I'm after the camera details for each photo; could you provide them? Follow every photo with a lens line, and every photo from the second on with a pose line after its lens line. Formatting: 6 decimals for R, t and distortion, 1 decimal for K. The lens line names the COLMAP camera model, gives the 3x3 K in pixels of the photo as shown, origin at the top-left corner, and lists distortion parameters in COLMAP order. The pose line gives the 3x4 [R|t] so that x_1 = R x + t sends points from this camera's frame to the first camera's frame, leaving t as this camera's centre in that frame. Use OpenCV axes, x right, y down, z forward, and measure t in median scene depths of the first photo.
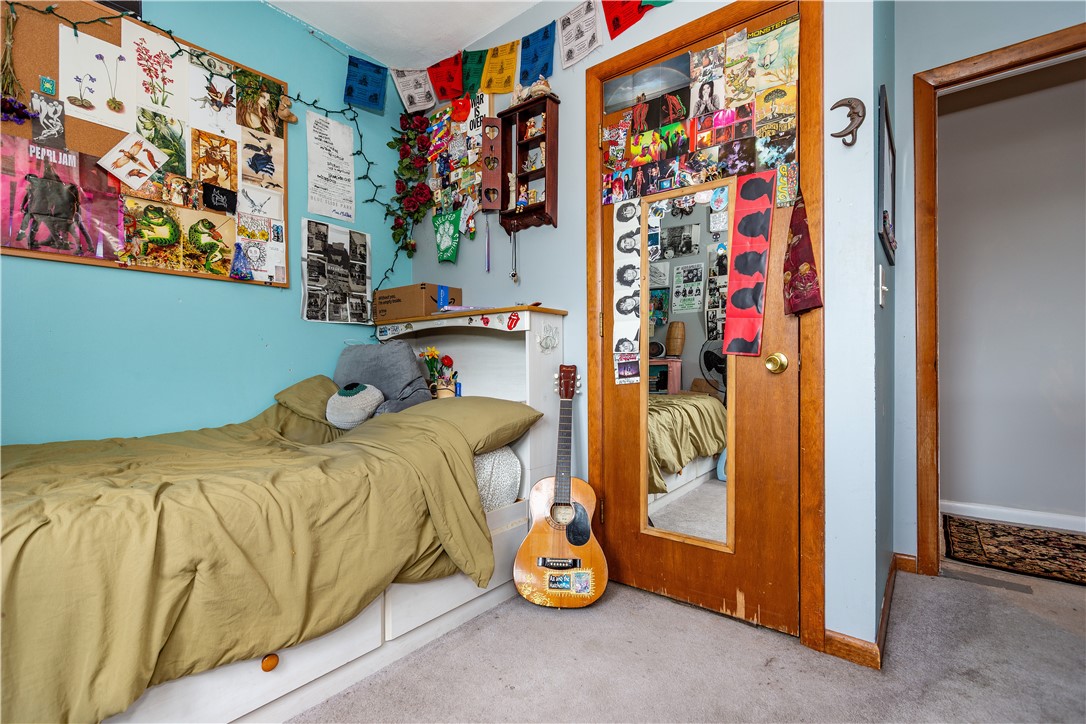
lens RADIAL K [[502.5, 0, 546.3], [0, 502.5, 369.0], [0, 0, 1]] dist [-0.009348, 0.005087]
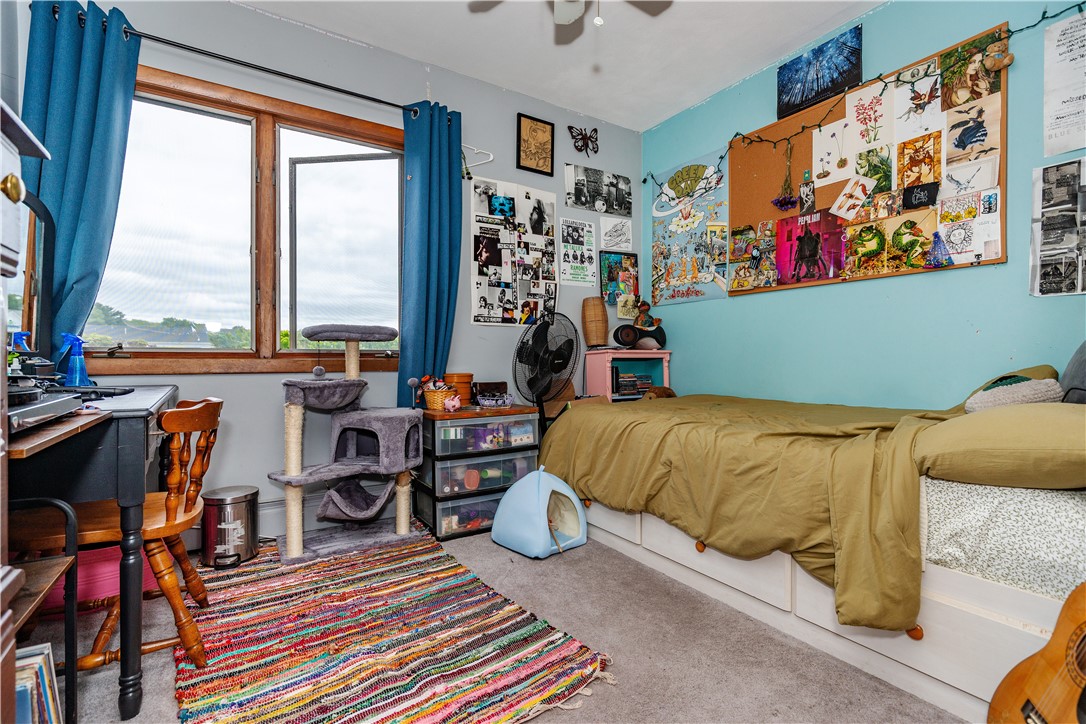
lens RADIAL K [[502.5, 0, 543.5], [0, 502.5, 356.3], [0, 0, 1]] dist [-0.009348, 0.005087]
pose [[-0.327701, 0.003899, -0.944773, 0.613904], [0.002254, 0.999992, 0.003345, -0.006313], [0.944779, -0.001033, -0.327707, 0.597455]]
